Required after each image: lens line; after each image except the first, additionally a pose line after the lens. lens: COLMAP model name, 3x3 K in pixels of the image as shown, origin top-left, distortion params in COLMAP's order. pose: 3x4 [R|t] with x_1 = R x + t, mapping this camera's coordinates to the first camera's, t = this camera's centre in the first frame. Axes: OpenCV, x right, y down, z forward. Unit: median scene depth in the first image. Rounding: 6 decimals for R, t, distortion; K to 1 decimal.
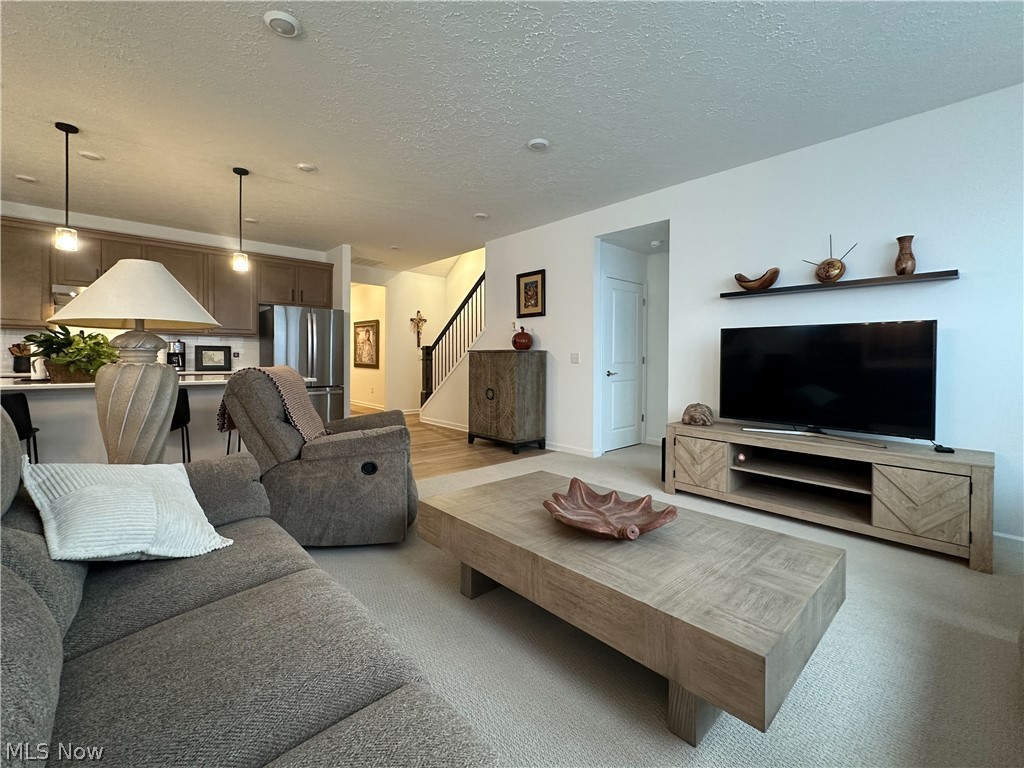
lens RADIAL K [[441.1, 0, 509.5], [0, 441.1, 358.4], [0, 0, 1]] dist [0.000211, 0.000175]
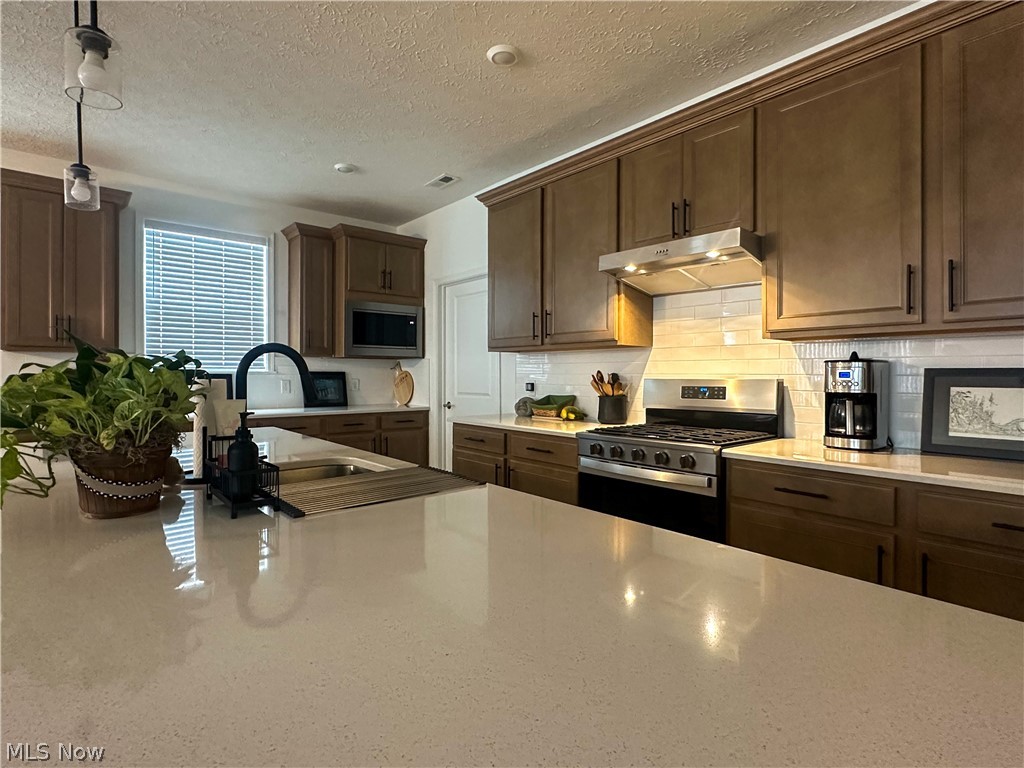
lens RADIAL K [[523.0, 0, 512.0], [0, 523.0, 384.0], [0, 0, 1]] dist [-0.027081, -0.000102]
pose [[-0.029061, 0.008277, -0.999543, -0.382360], [-0.007333, 0.999937, 0.008494, -0.021911], [0.999551, 0.007577, -0.028999, 0.795461]]
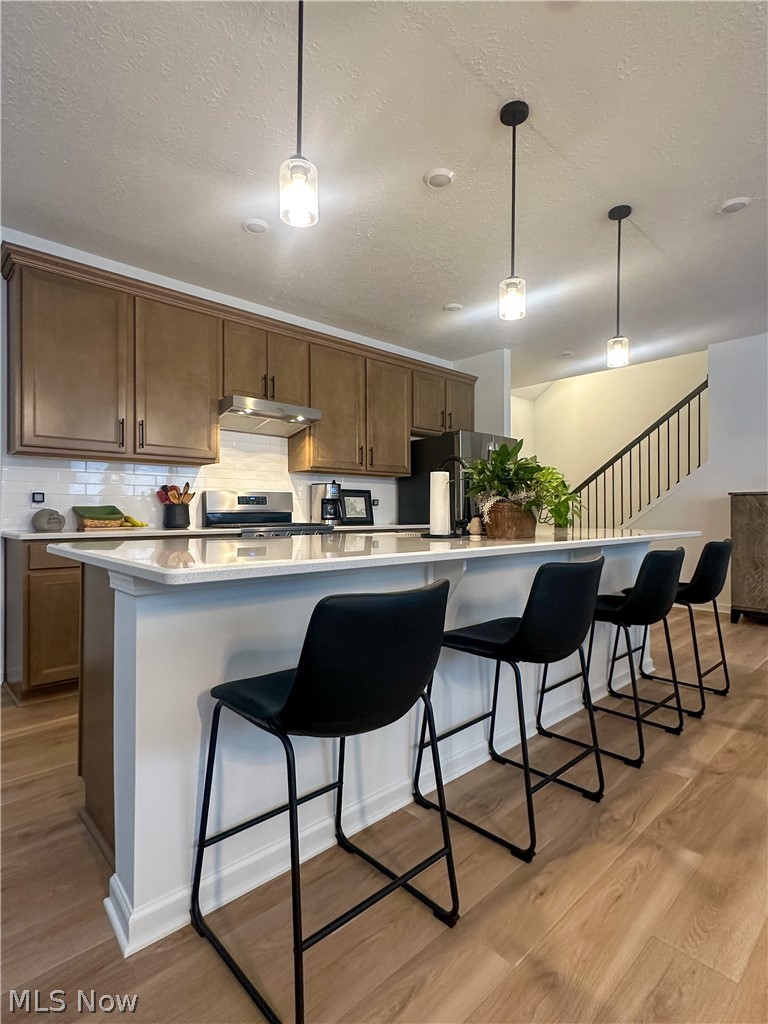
lens RADIAL K [[523.0, 0, 384.0], [0, 523.0, 512.0], [0, 0, 1]] dist [-0.027081, -0.000102]
pose [[0.999801, -0.008734, 0.017960, -0.720560], [0.008748, 0.999961, -0.000747, 0.009354], [-0.017953, 0.000904, 0.999838, 0.183114]]
